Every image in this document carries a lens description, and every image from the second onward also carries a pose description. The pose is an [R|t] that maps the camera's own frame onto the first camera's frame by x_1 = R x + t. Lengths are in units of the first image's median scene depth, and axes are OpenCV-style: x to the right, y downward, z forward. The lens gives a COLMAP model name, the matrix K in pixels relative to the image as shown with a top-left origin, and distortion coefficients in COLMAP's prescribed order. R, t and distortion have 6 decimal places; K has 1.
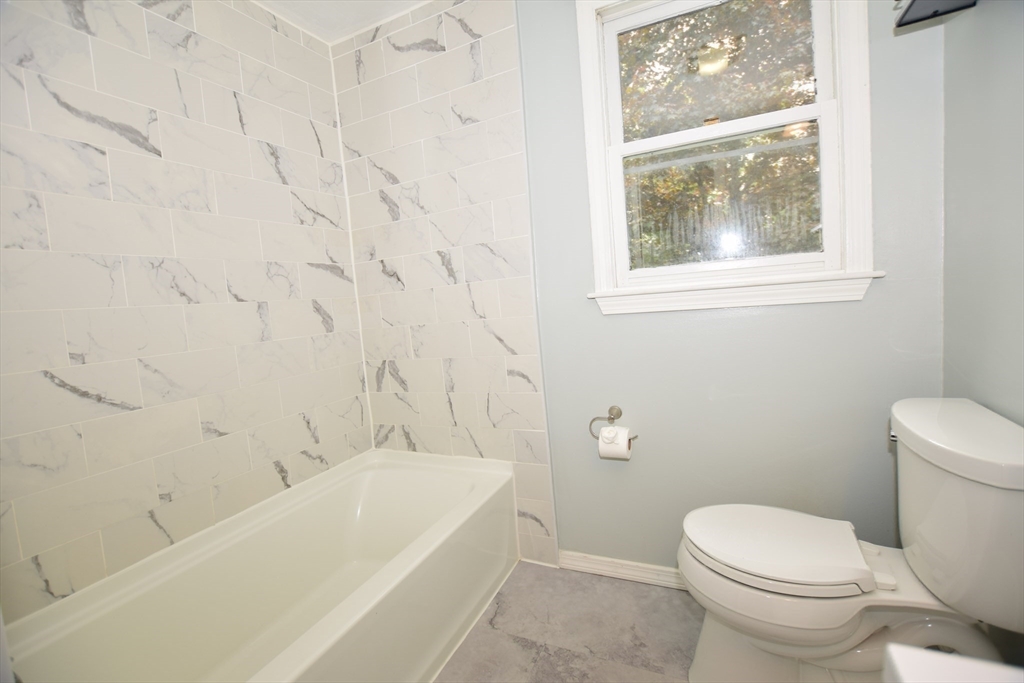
lens RADIAL K [[452.7, 0, 513.5], [0, 452.7, 338.7], [0, 0, 1]] dist [-0.028583, 0.000627]
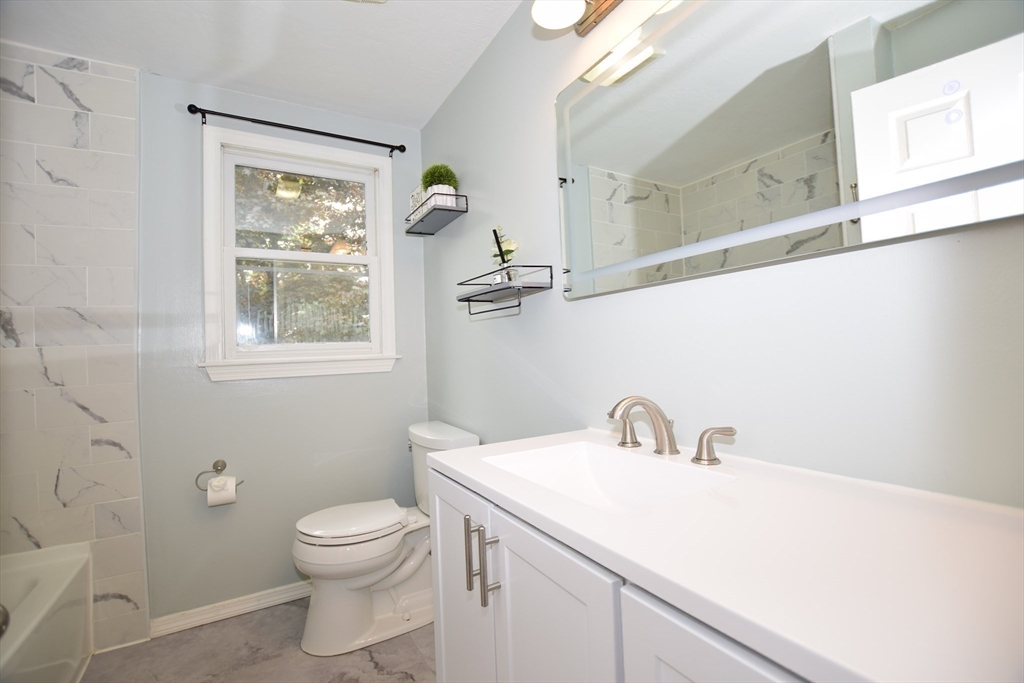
lens RADIAL K [[452.7, 0, 513.5], [0, 452.7, 338.7], [0, 0, 1]] dist [-0.028583, 0.000627]
pose [[0.564785, 0.079766, 0.821374, -0.298079], [0.066470, 0.987687, -0.141623, 0.050037], [-0.822557, 0.134583, 0.552528, -0.281154]]
